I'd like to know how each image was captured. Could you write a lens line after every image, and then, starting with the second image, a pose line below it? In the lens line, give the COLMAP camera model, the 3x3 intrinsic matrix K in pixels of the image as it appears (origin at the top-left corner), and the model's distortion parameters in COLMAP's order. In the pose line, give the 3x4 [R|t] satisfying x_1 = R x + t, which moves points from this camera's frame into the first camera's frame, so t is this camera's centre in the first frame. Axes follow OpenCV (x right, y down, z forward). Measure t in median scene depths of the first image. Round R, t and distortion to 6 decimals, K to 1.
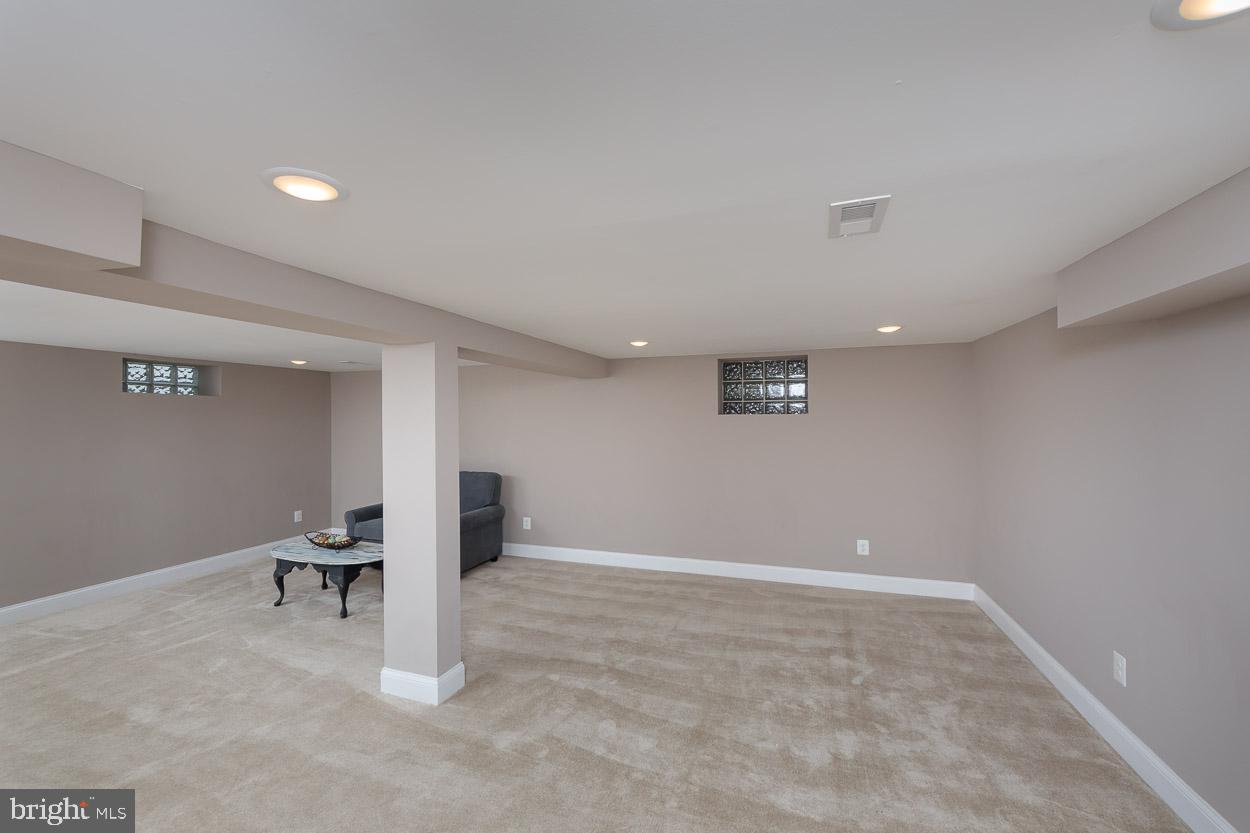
lens RADIAL K [[481.0, 0, 625.0], [0, 481.0, 416.5], [0, 0, 1]] dist [0.010980, -0.000076]
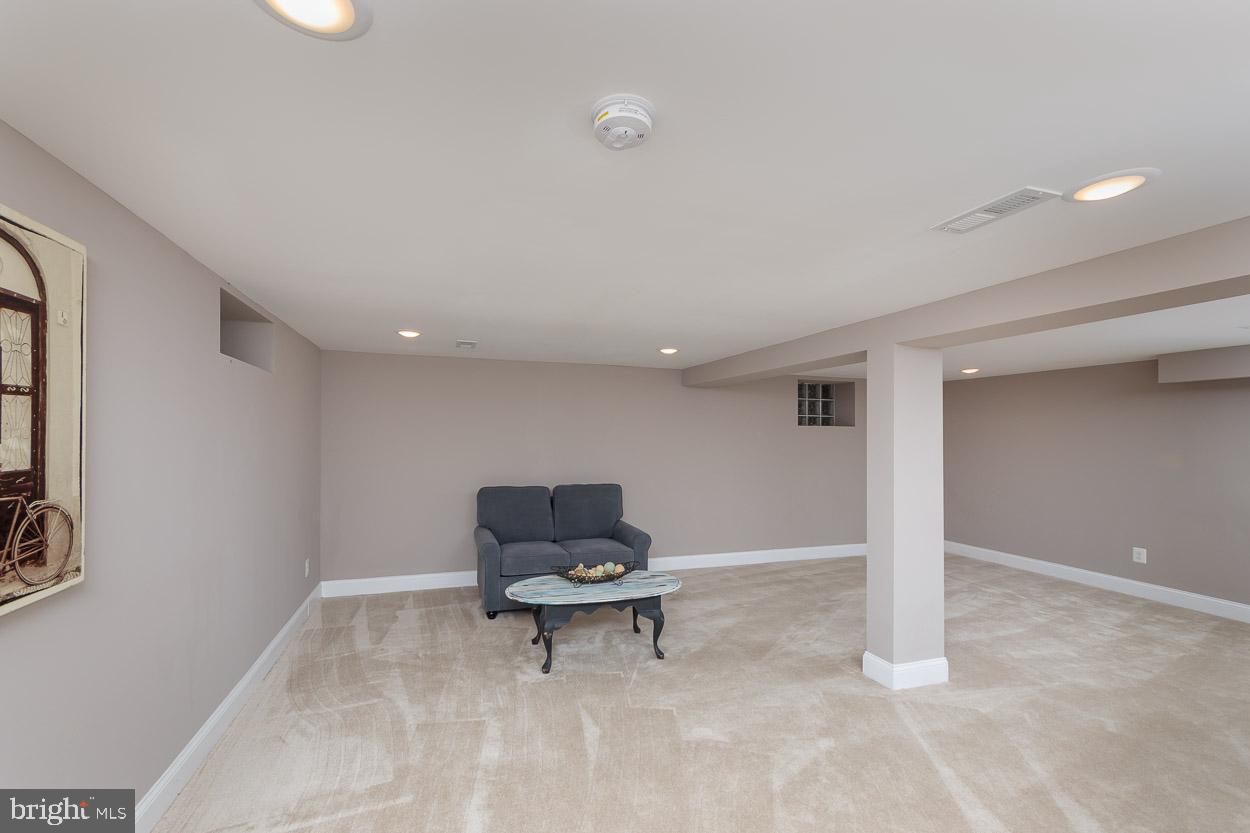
lens RADIAL K [[460.9, 0, 711.6], [0, 460.9, 422.6], [0, 0, 1]] dist [0.000666, 0.000163]
pose [[0.808221, 0.024849, 0.588355, -0.932666], [-0.025504, 0.999649, -0.007186, 0.010342], [-0.588327, -0.009198, 0.808571, 0.290918]]
